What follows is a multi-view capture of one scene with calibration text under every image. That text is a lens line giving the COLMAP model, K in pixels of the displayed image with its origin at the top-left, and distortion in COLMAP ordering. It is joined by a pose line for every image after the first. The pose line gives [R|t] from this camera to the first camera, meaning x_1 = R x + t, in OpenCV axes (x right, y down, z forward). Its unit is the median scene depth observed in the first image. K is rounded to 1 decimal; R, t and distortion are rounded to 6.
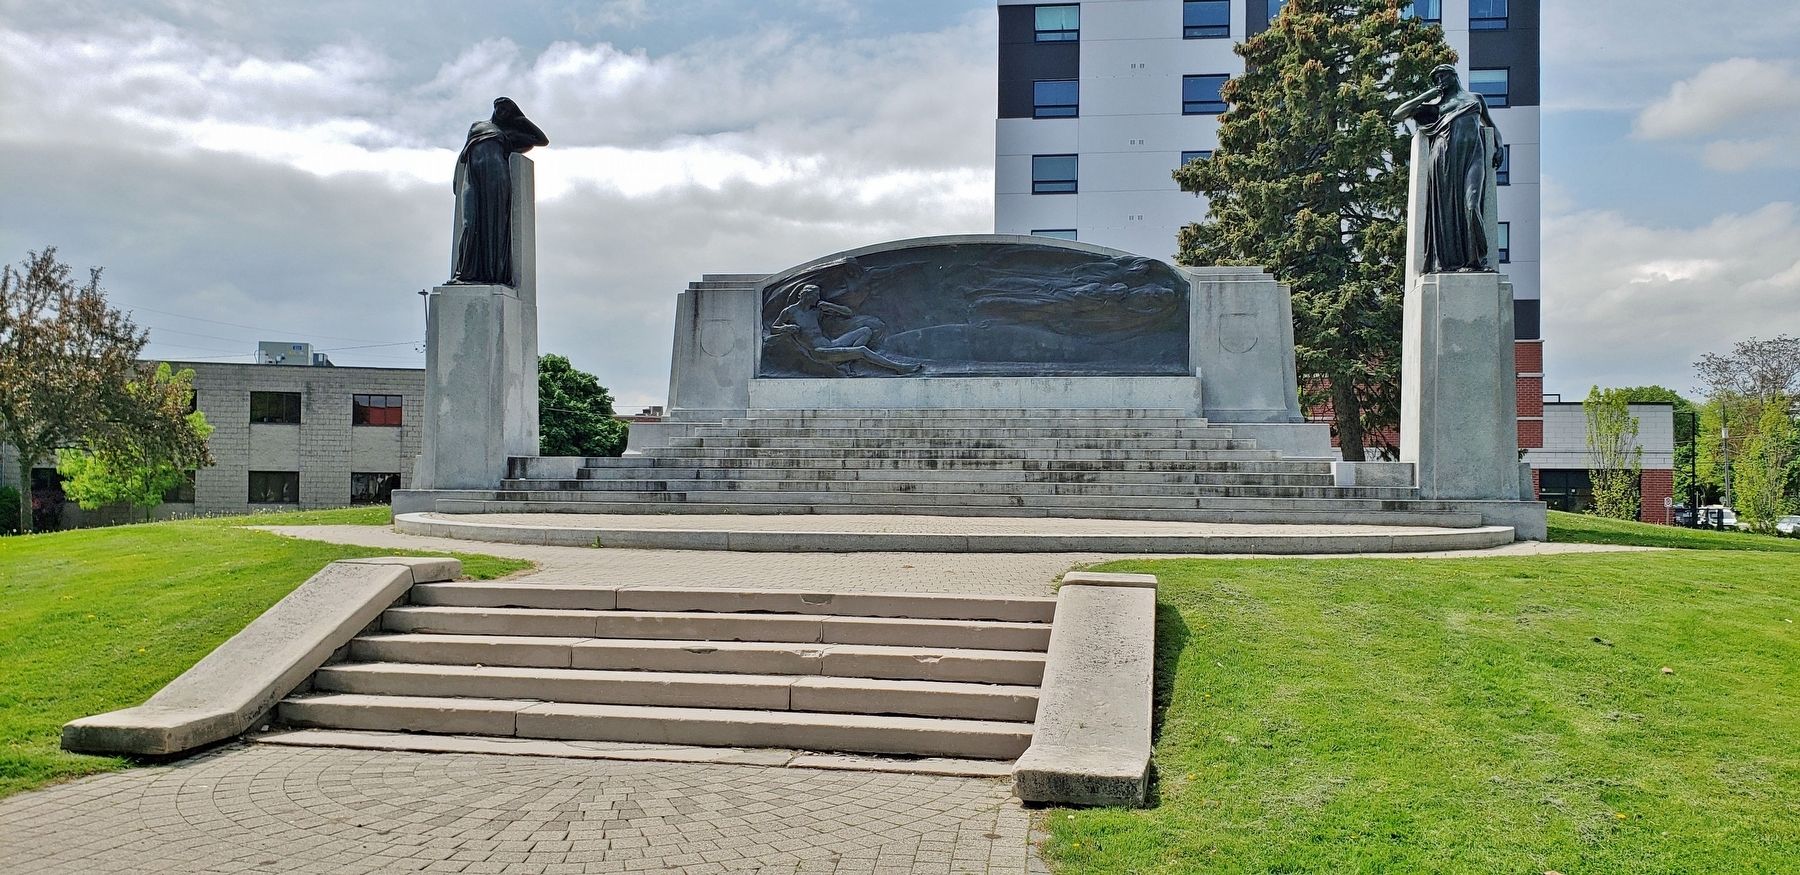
lens RADIAL K [[1335.1, 0, 900.0], [0, 1335.1, 437.5], [0, 0, 1]] dist [0.036010, -0.002360]
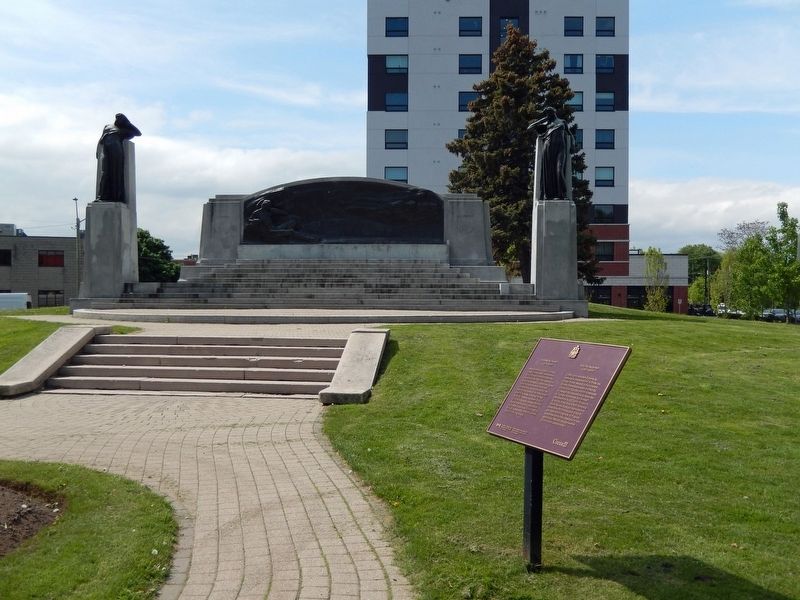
lens RADIAL K [[738.4, 0, 400.0], [0, 738.4, 300.0], [0, 0, 1]] dist [-0.057147, 0.008944]
pose [[0.995931, -0.005823, 0.089927, 0.040687], [0.002089, 0.999134, 0.041552, -0.005638], [-0.090091, -0.041195, 0.995081, -0.203190]]
